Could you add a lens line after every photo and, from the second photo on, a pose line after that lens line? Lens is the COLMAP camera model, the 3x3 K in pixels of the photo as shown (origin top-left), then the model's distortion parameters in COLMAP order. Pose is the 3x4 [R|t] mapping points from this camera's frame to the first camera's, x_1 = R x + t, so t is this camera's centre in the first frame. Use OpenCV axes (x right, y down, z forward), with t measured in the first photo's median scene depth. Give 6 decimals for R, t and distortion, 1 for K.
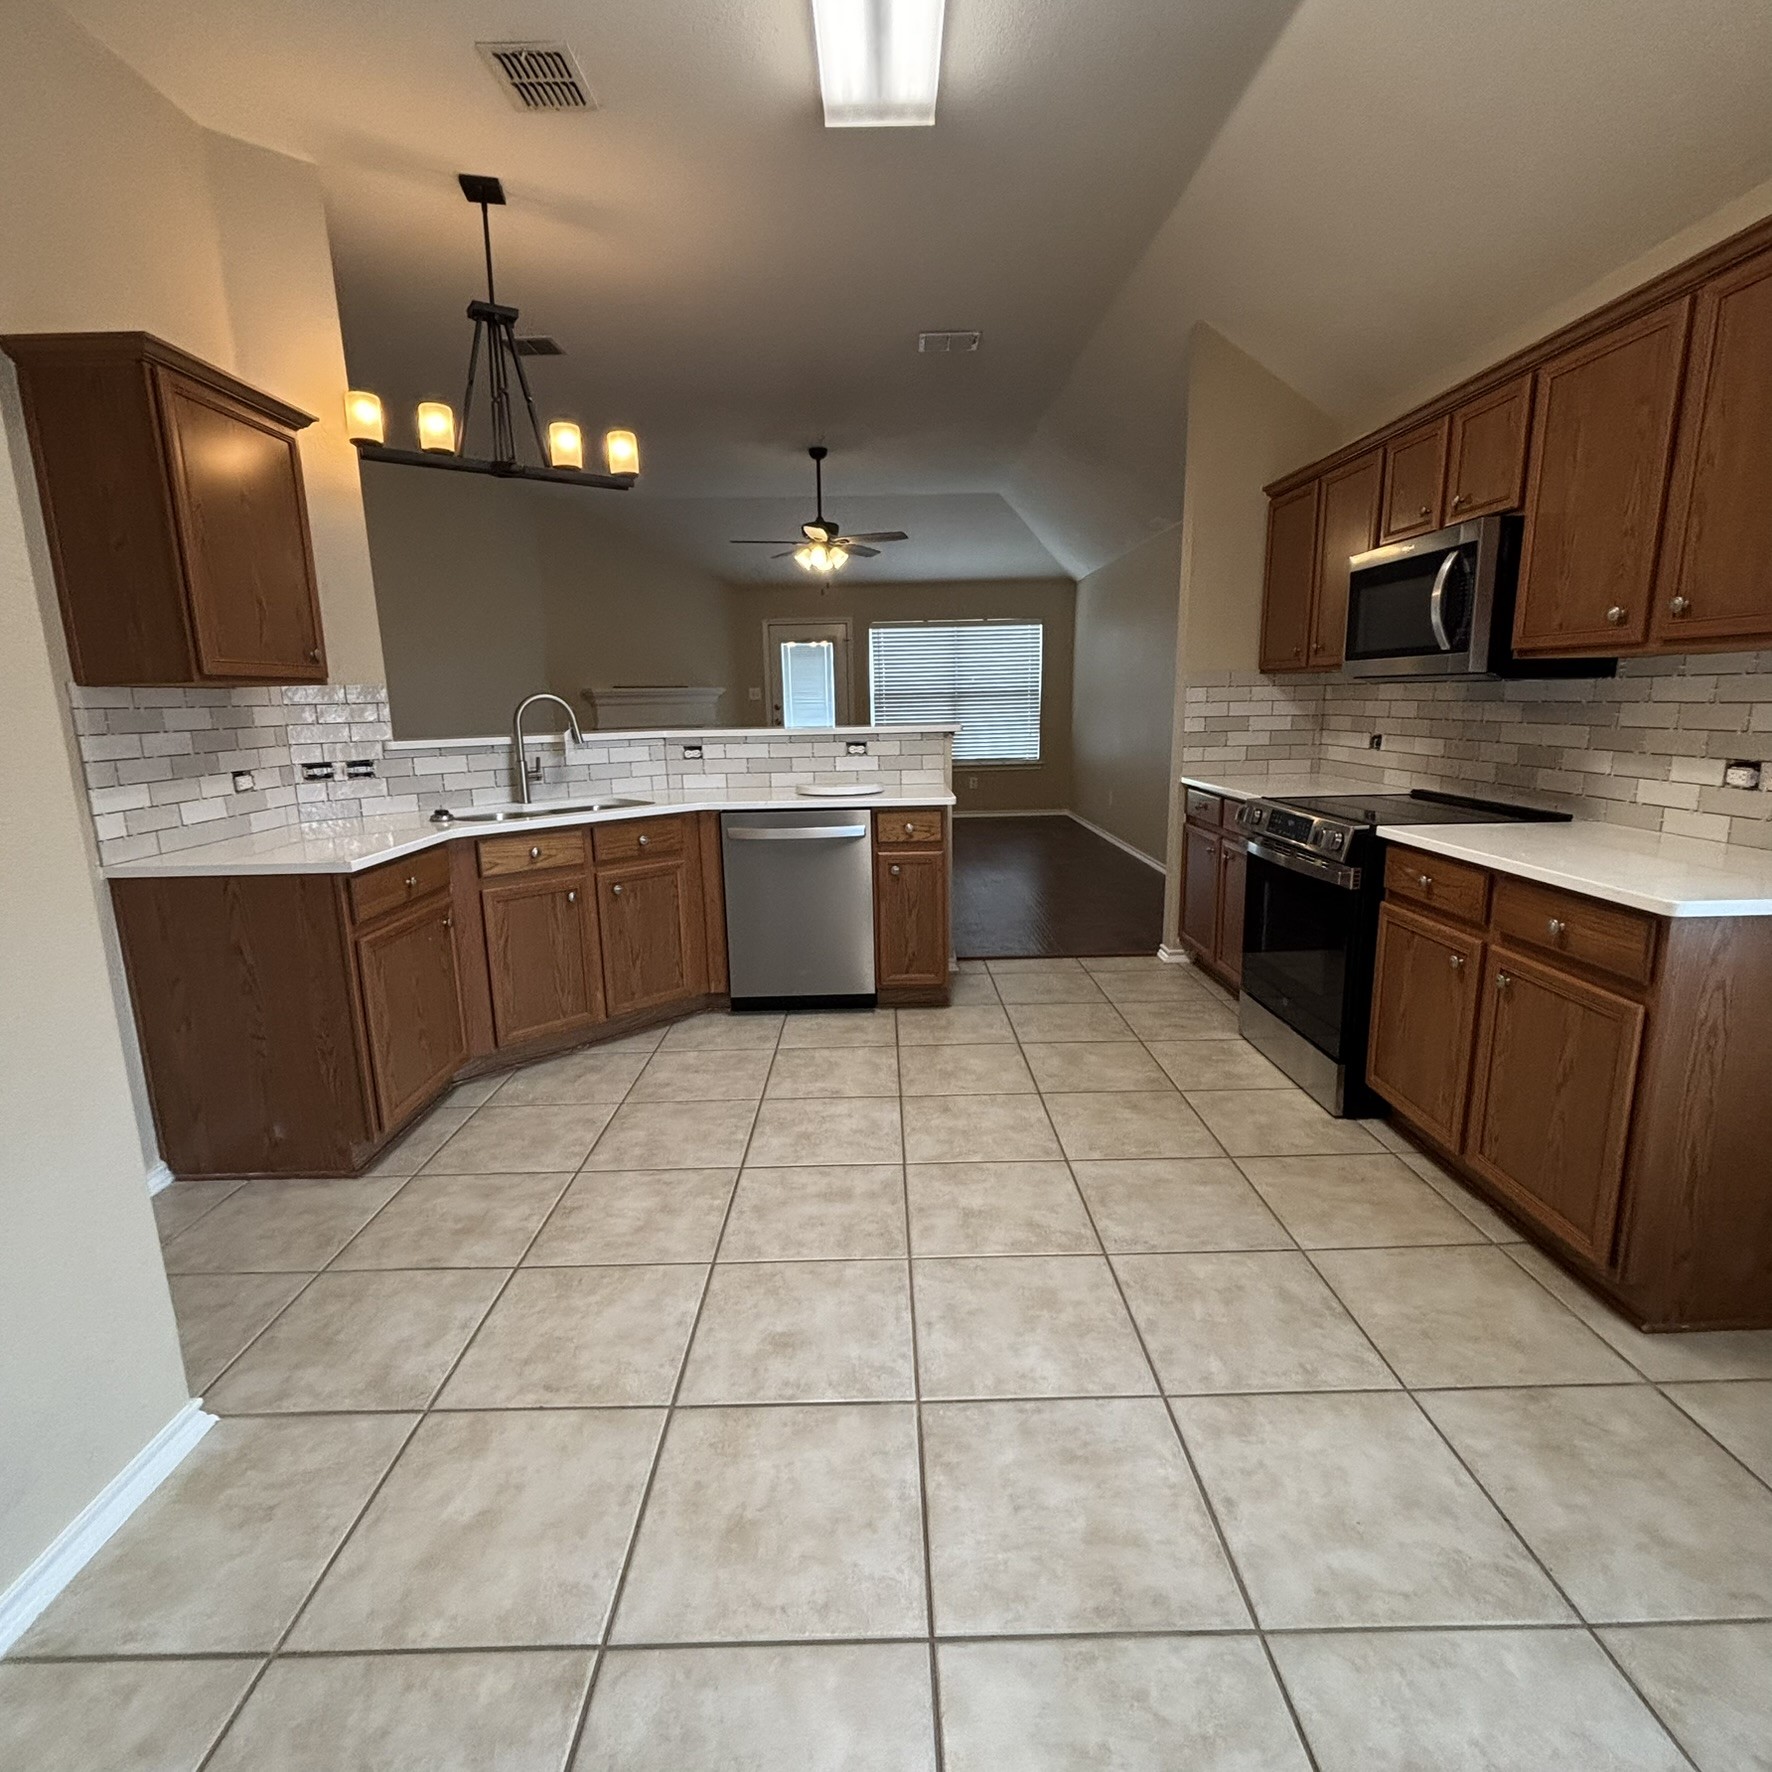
lens RADIAL K [[948.2, 0, 885.6], [0, 948.2, 884.0], [0, 0, 1]] dist [-0.002281, -0.000259]
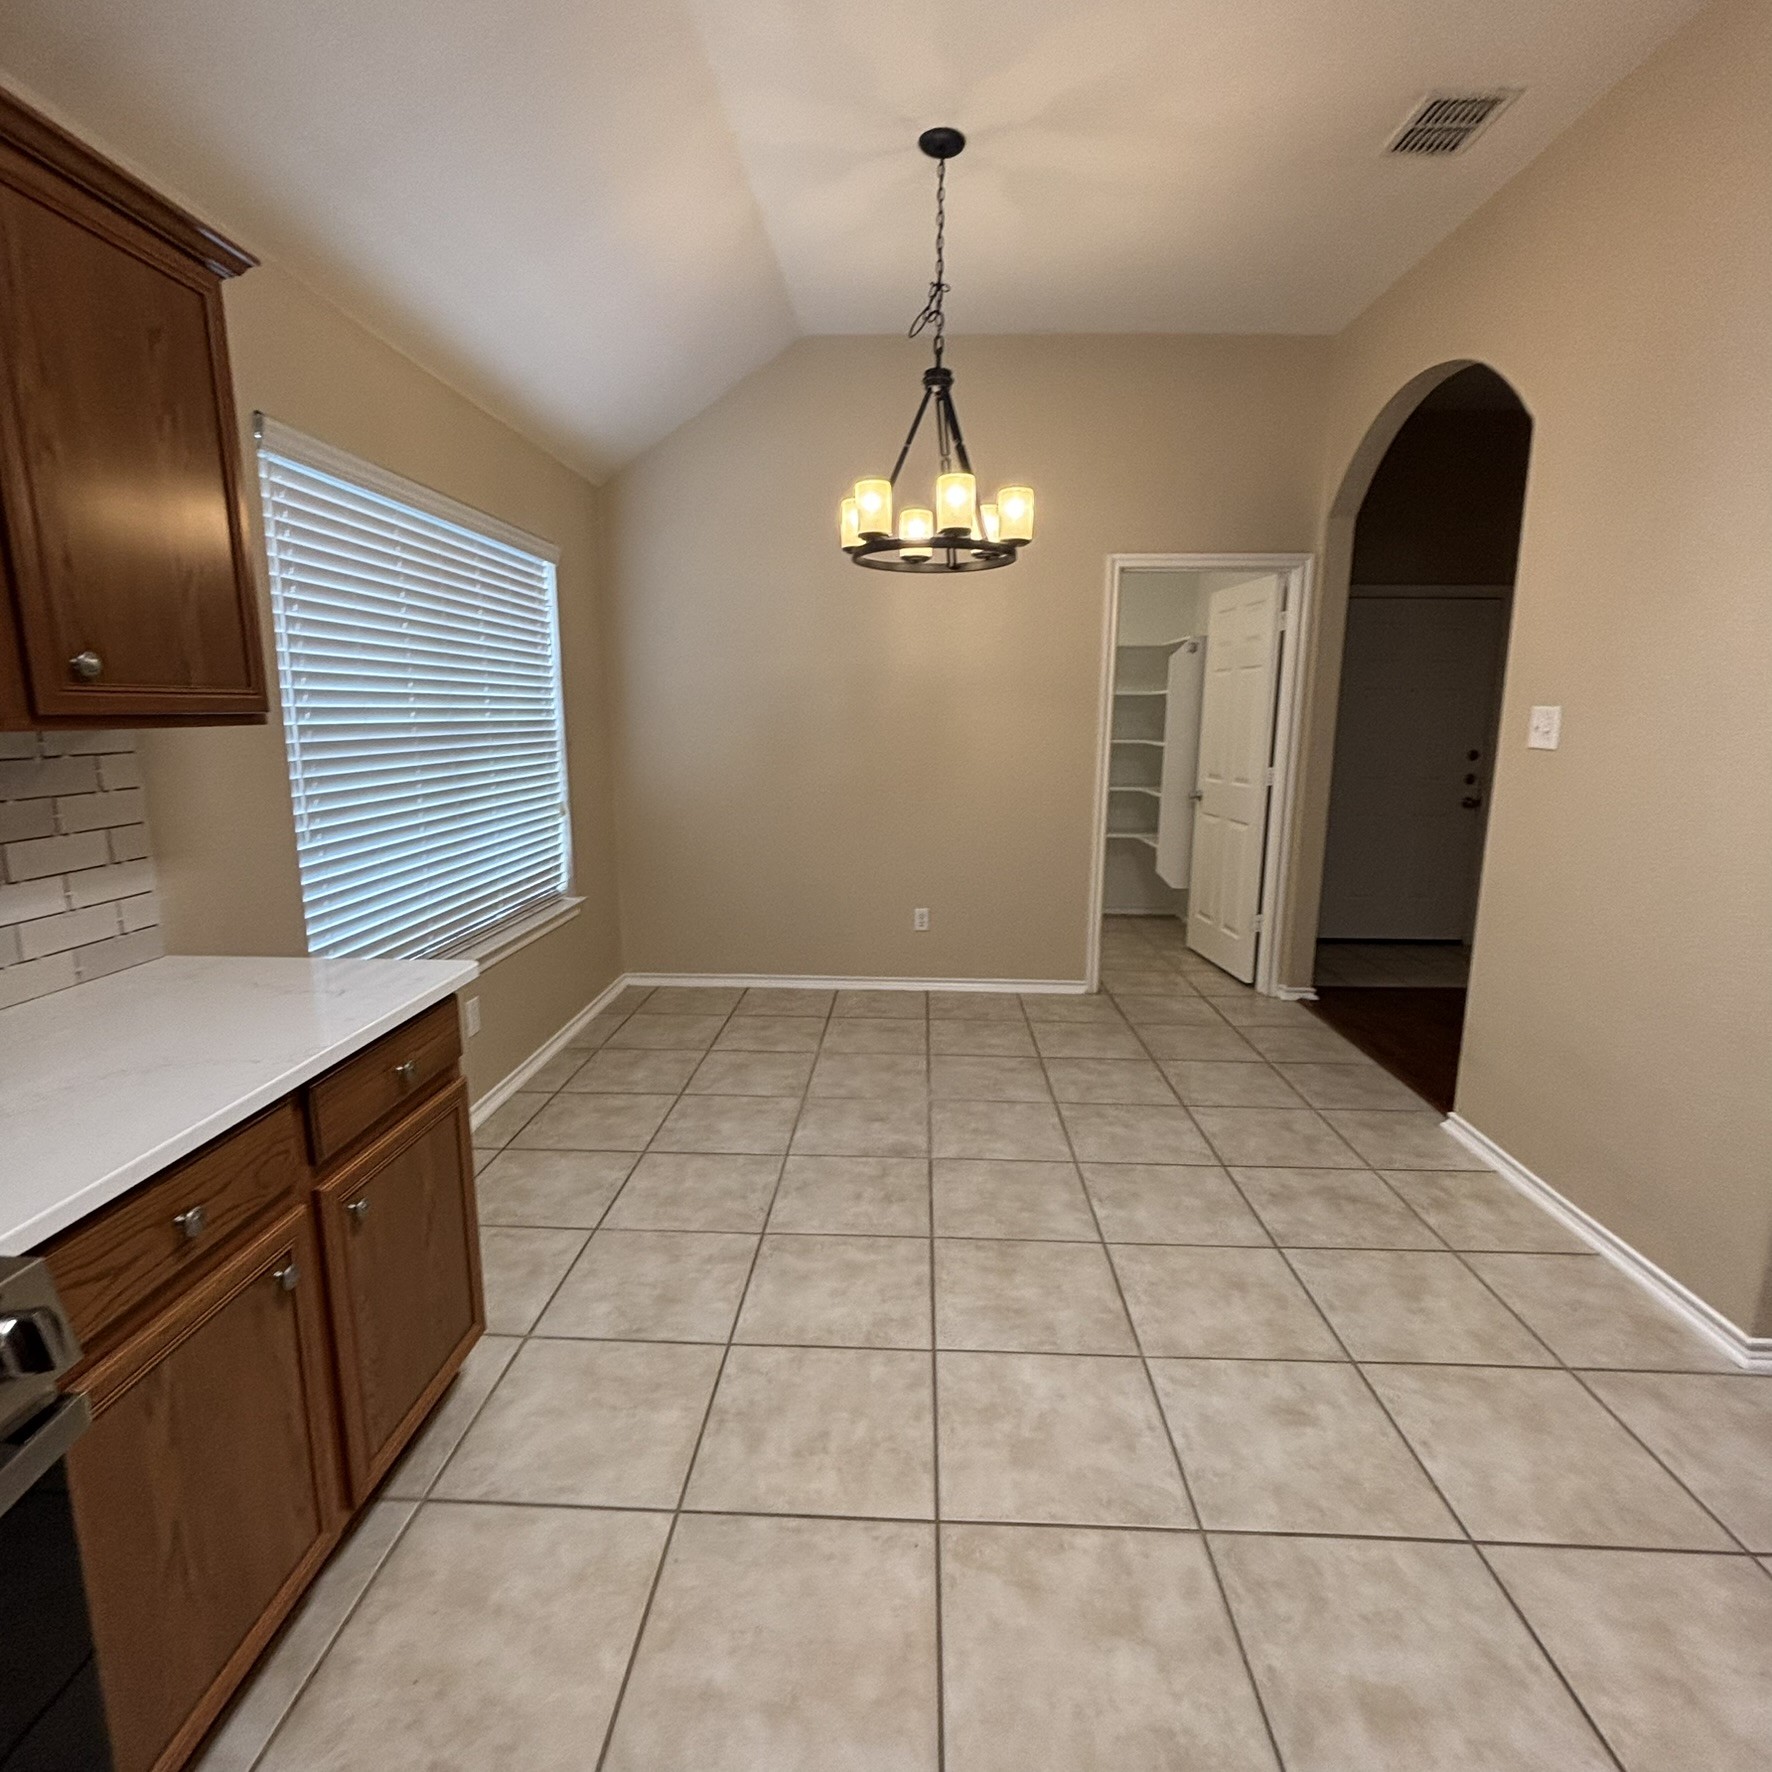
lens RADIAL K [[948.2, 0, 888.9], [0, 948.2, 886.4], [0, 0, 1]] dist [-0.002281, -0.000259]
pose [[-0.998921, 0.005588, 0.046110, 0.266093], [0.022371, 0.927881, 0.372205, -0.405188], [-0.040705, 0.372835, -0.927005, 1.730512]]
